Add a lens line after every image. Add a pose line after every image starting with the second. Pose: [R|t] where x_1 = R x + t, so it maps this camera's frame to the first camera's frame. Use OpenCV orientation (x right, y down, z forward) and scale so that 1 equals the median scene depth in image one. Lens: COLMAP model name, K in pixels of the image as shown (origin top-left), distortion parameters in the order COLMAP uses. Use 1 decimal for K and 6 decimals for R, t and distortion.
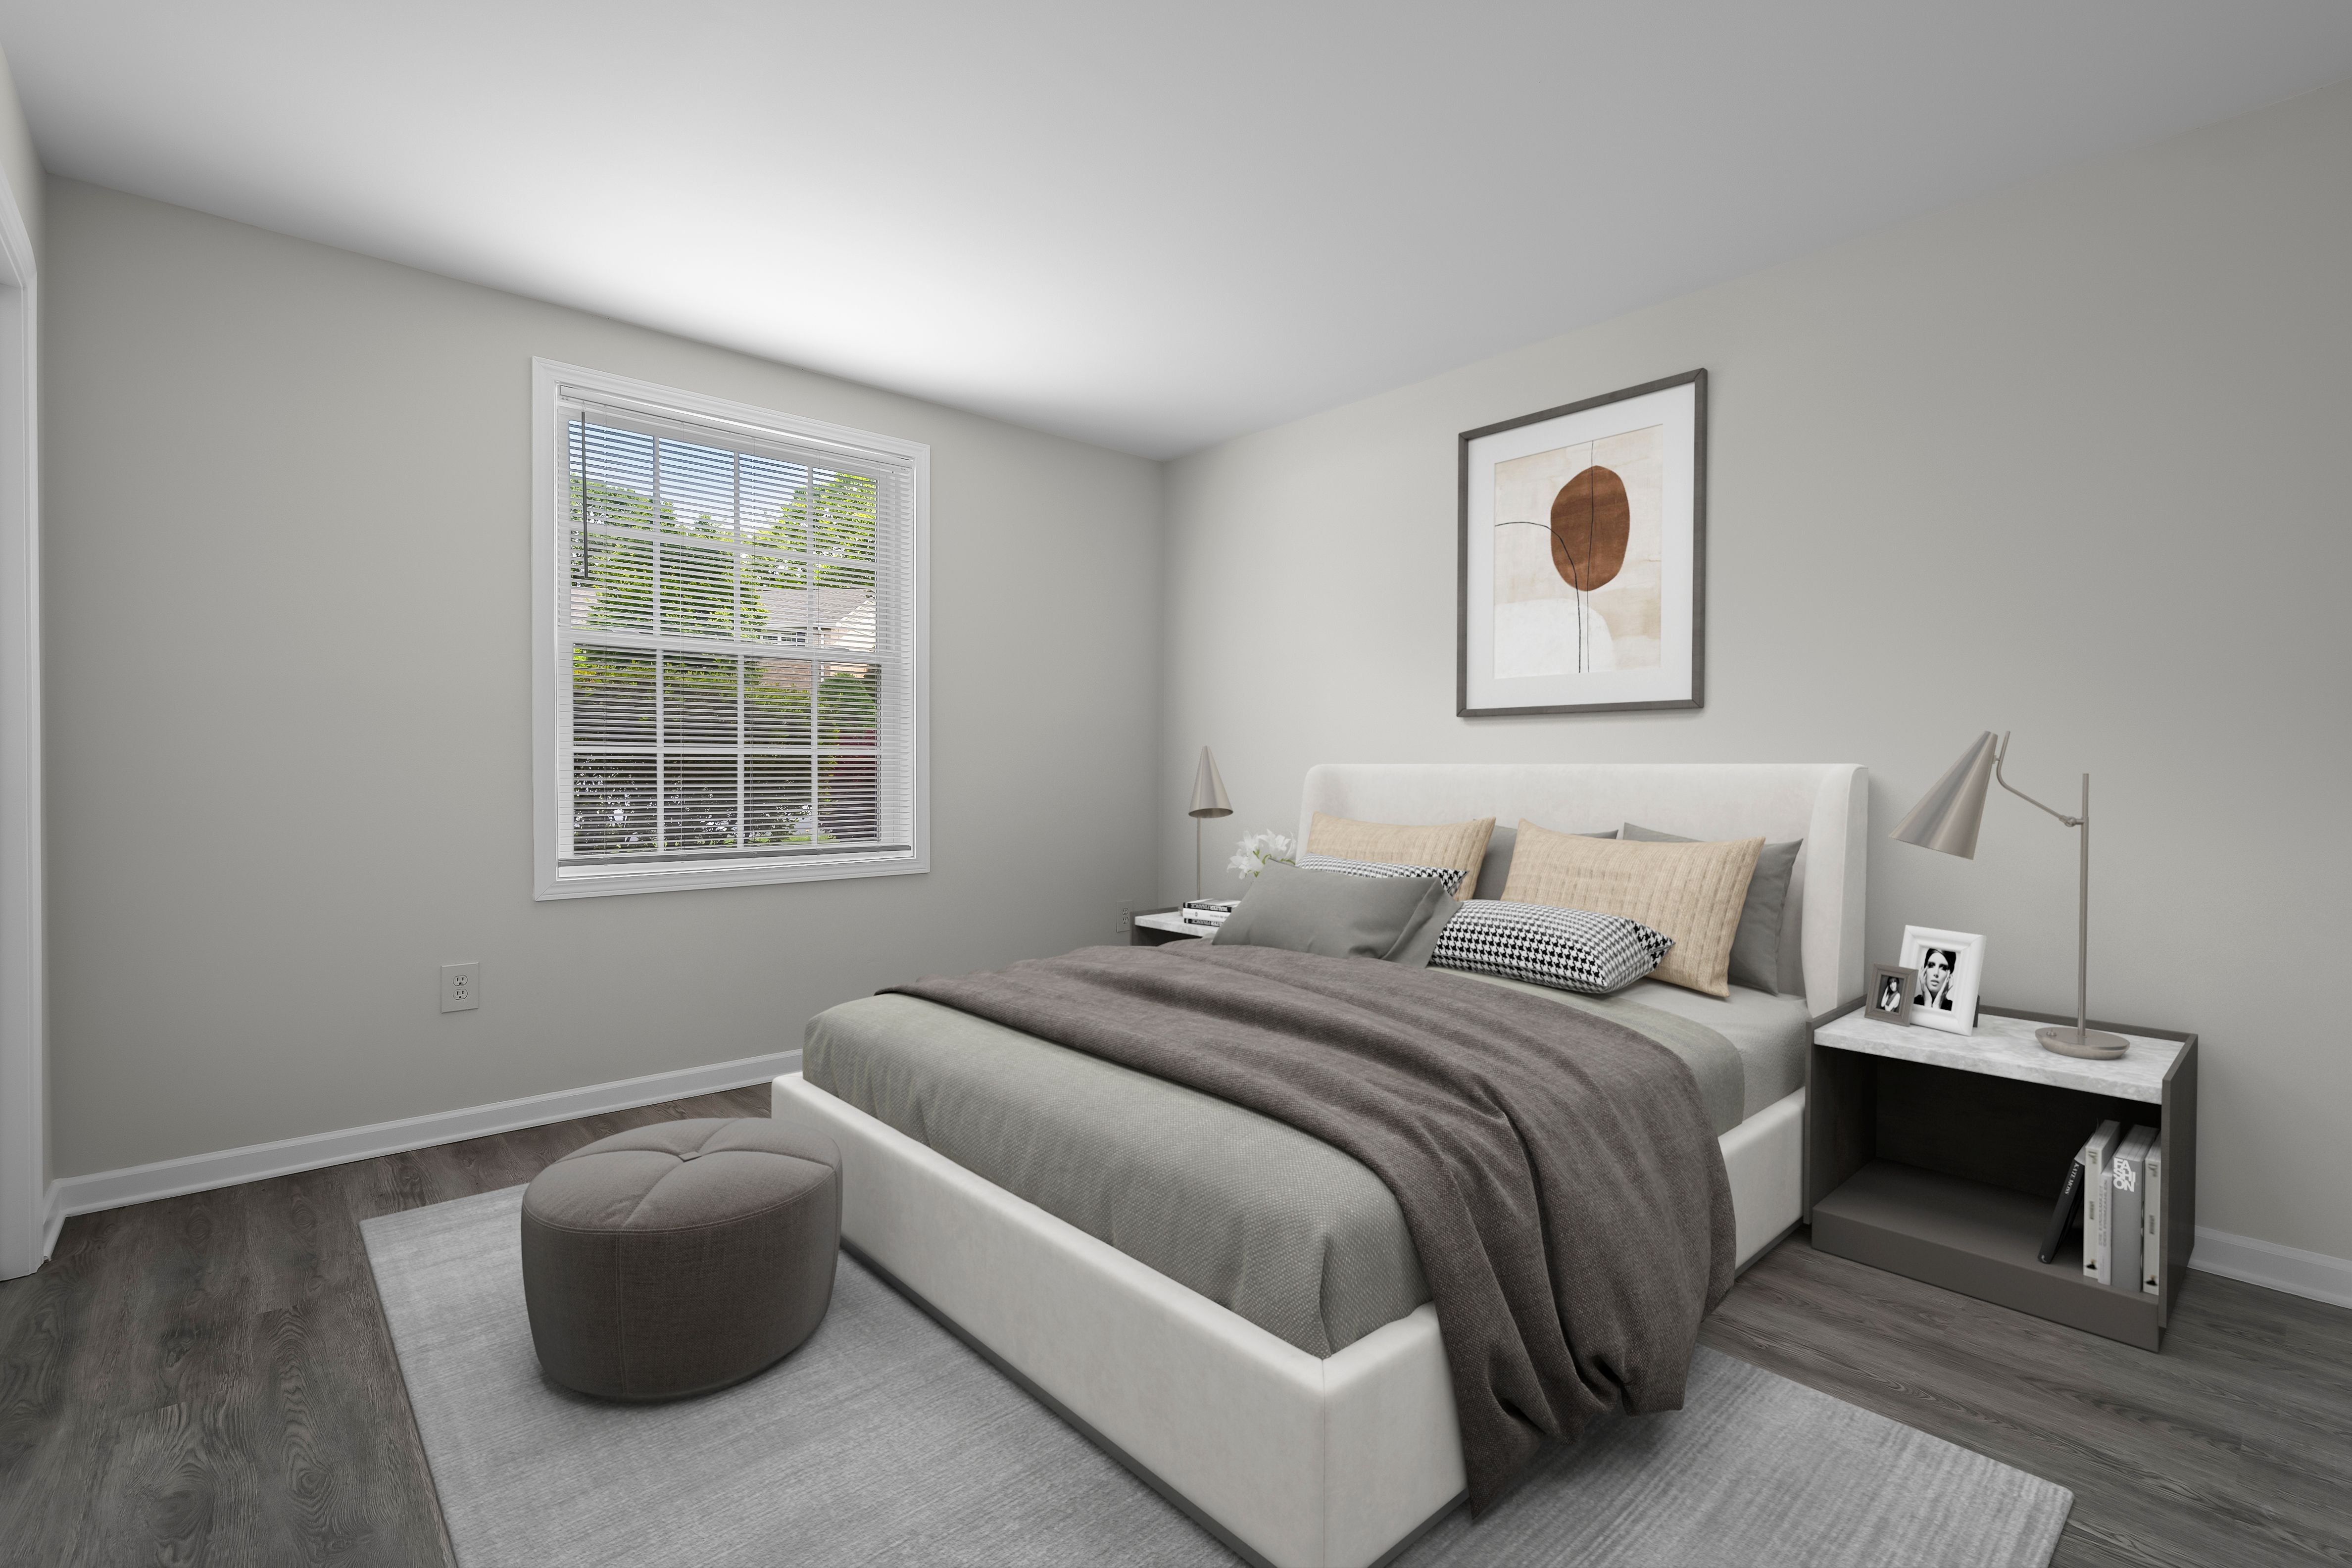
lens RADIAL K [[1050.1, 0, 1176.0], [0, 1050.1, 784.0], [0, 0, 1]] dist [0.001319, 0.000562]
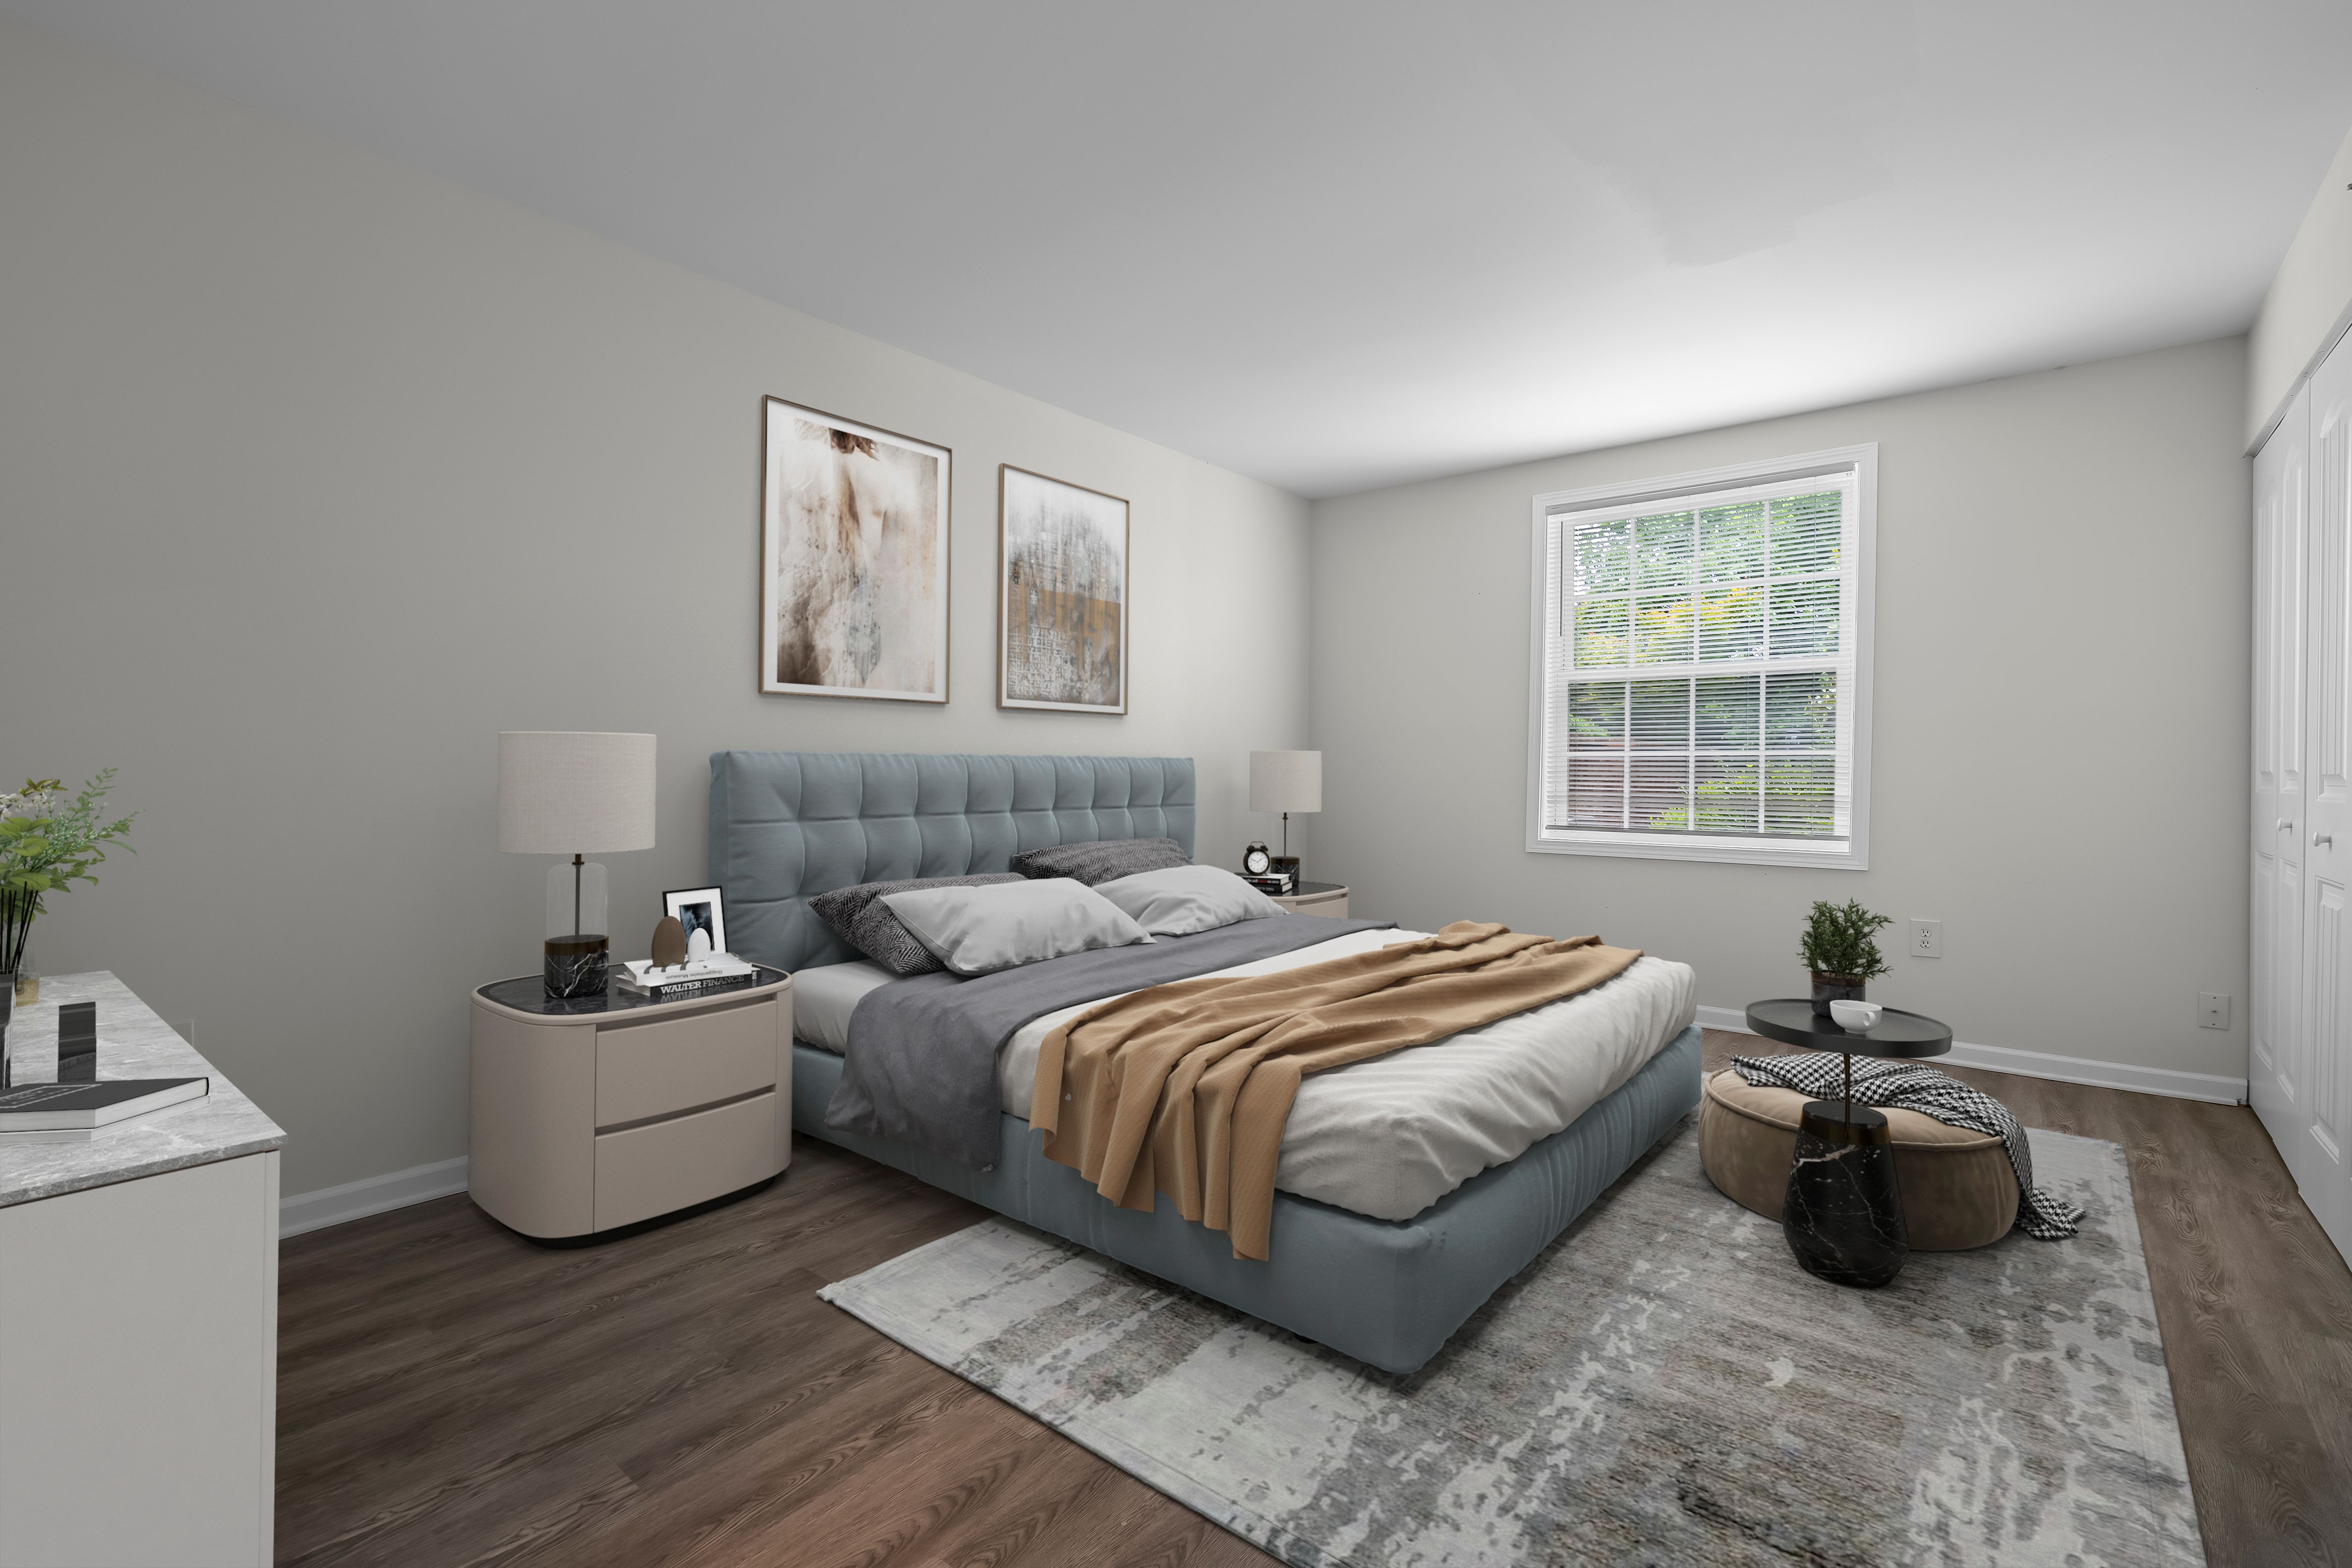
lens RADIAL K [[1050.1, 0, 1176.0], [0, 1050.1, 784.0], [0, 0, 1]] dist [0.001319, 0.000562]
pose [[0.154920, 0.021495, -0.987693, 0.688989], [-0.025285, 0.999522, 0.017787, -0.001529], [0.987603, 0.022218, 0.155389, 0.220014]]
